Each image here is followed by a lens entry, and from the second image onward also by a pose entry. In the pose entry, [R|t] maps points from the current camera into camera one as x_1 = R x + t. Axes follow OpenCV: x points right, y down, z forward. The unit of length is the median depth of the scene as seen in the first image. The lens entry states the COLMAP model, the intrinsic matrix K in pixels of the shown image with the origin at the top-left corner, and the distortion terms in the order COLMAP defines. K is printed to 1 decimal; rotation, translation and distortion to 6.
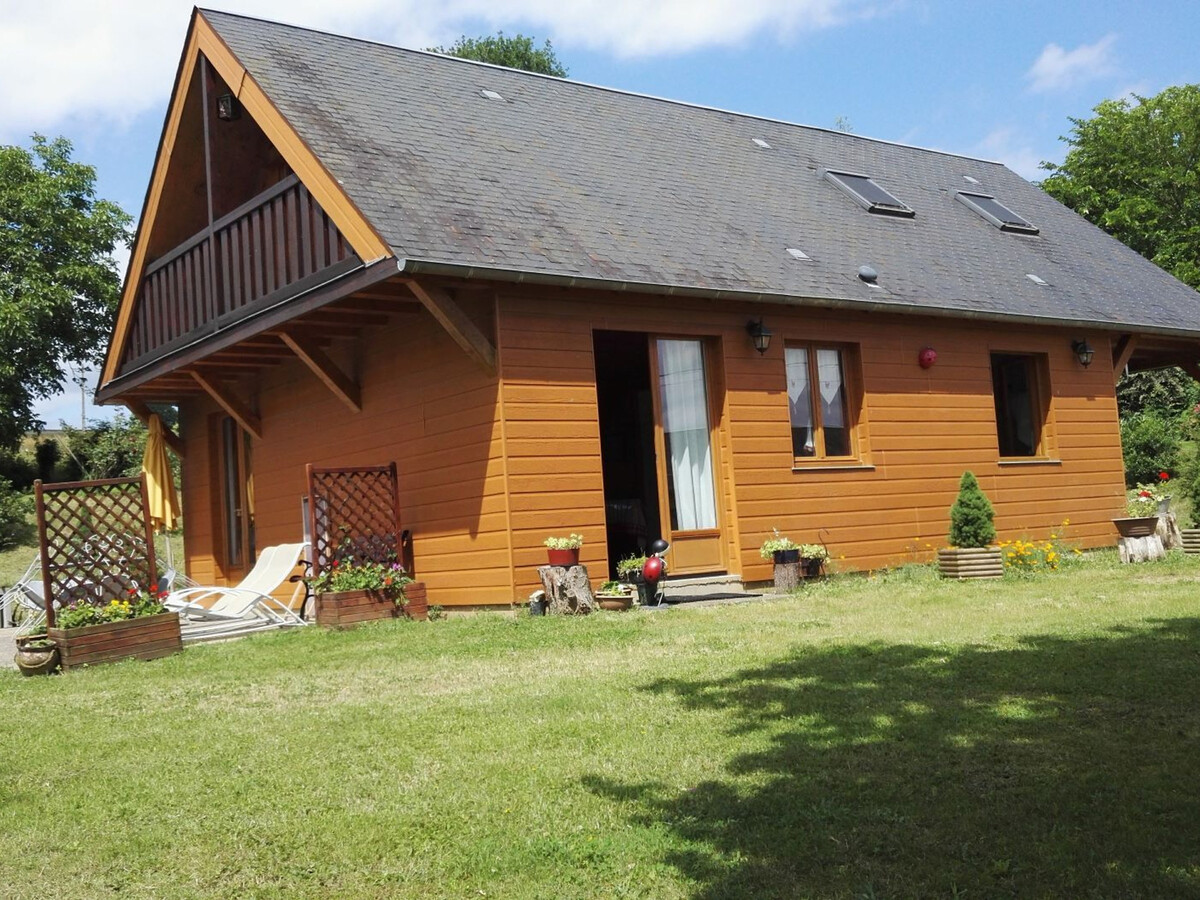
lens RADIAL K [[1316.3, 0, 599.7], [0, 1316.3, 456.1], [0, 0, 1]] dist [-0.015312, 0.000000]
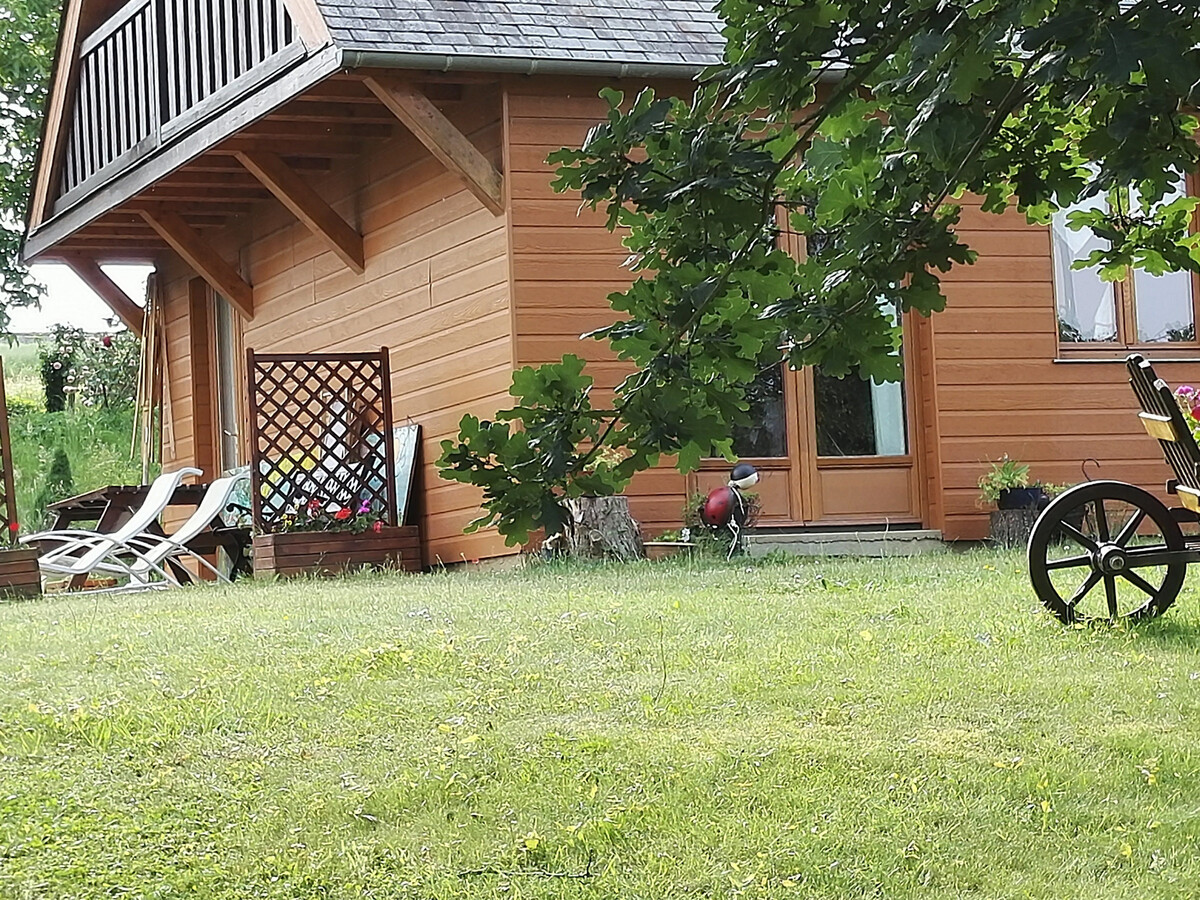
lens RADIAL K [[3027.0, 0, 600.0], [0, 3027.0, 449.5], [0, 0, 1]] dist [0.087478, 0.000000]
pose [[0.971938, 0.004355, -0.235198, 0.314932], [0.000600, 0.999780, 0.020989, 0.025094], [0.235237, -0.020541, 0.971721, -0.464060]]
